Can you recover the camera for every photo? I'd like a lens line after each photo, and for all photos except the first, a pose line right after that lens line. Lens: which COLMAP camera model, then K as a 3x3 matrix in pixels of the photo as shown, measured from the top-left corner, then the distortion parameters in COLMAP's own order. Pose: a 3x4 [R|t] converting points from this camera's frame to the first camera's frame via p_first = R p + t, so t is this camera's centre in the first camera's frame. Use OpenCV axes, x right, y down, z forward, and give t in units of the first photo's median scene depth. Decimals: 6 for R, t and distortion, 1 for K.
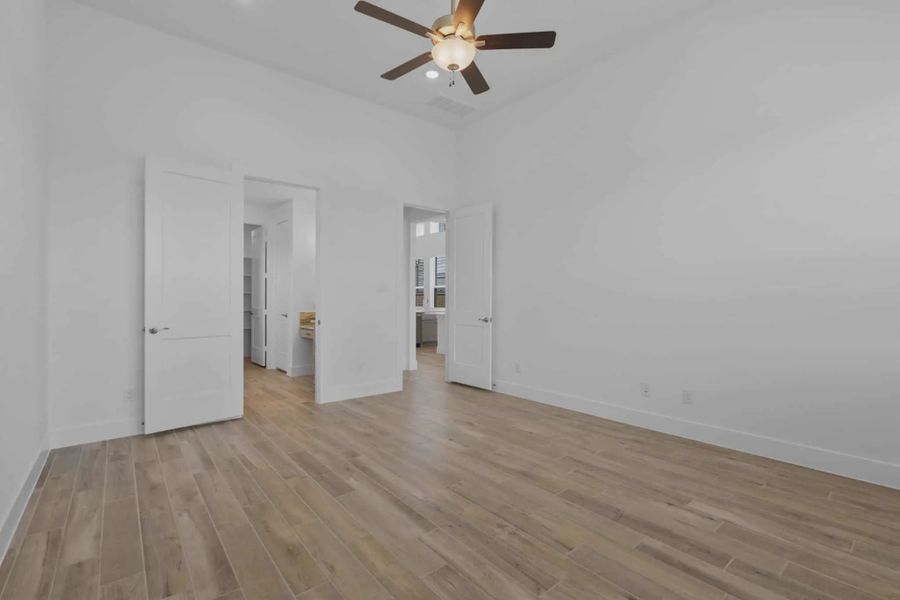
lens RADIAL K [[405.6, 0, 450.0], [0, 405.6, 300.0], [0, 0, 1]] dist [-0.000611, 0.000124]
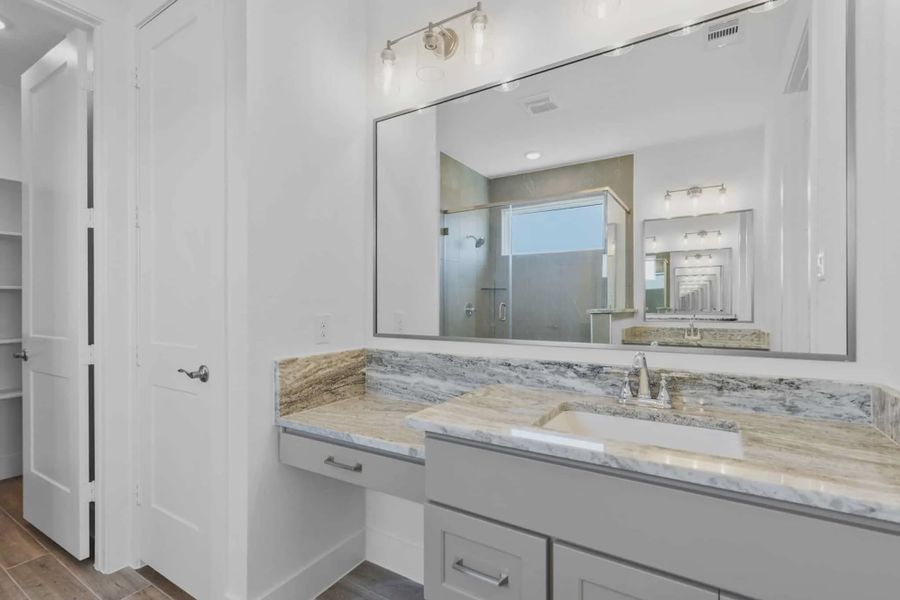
lens RADIAL K [[405.6, 0, 450.0], [0, 405.6, 300.0], [0, 0, 1]] dist [-0.000611, 0.000124]
pose [[0.944039, -0.005922, 0.329781, -0.558181], [0.005483, 0.999982, 0.002260, -0.009338], [-0.329788, -0.000325, 0.944055, 1.174021]]
